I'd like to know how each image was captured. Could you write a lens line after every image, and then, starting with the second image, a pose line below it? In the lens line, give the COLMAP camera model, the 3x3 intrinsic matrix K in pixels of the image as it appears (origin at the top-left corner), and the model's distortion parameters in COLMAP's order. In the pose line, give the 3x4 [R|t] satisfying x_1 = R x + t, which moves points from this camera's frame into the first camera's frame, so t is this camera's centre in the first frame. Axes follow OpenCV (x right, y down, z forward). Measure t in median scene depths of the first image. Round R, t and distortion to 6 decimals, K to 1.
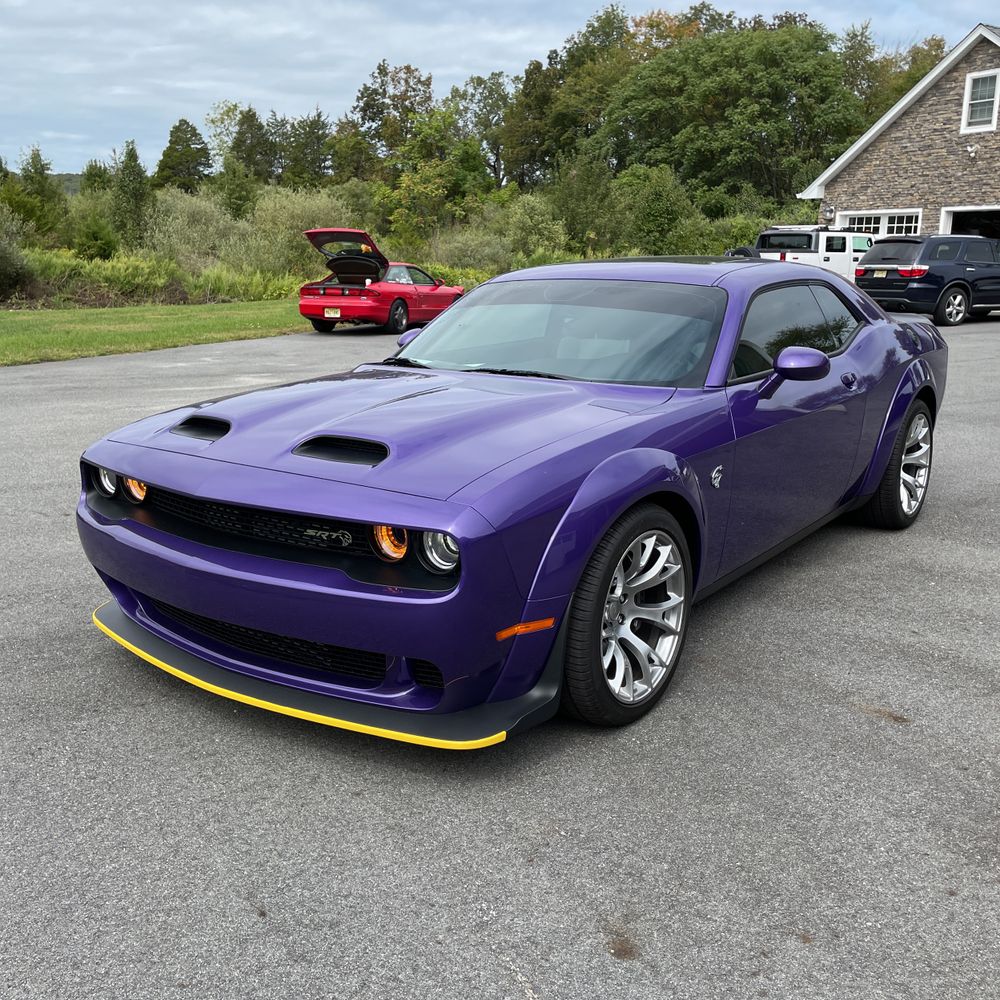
lens RADIAL K [[1012.6, 0, 497.2], [0, 1012.6, 521.5], [0, 0, 1]] dist [0.098054, -0.130641]
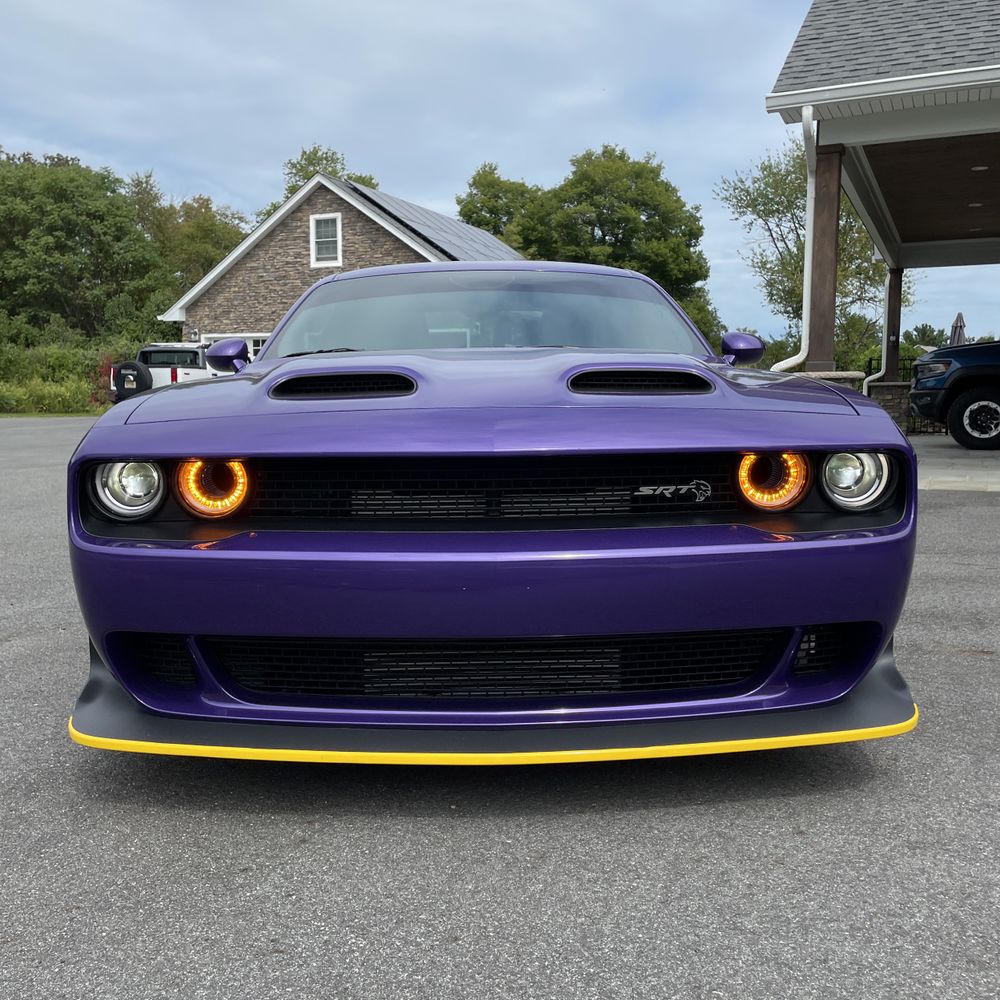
lens RADIAL K [[1013.6, 0, 486.3], [0, 1013.6, 520.7], [0, 0, 1]] dist [0.117974, -0.184841]
pose [[0.788428, -0.080798, 0.609798, -0.081734], [0.162400, 0.983504, -0.079659, 0.008083], [-0.593303, 0.161837, 0.788544, 0.058104]]
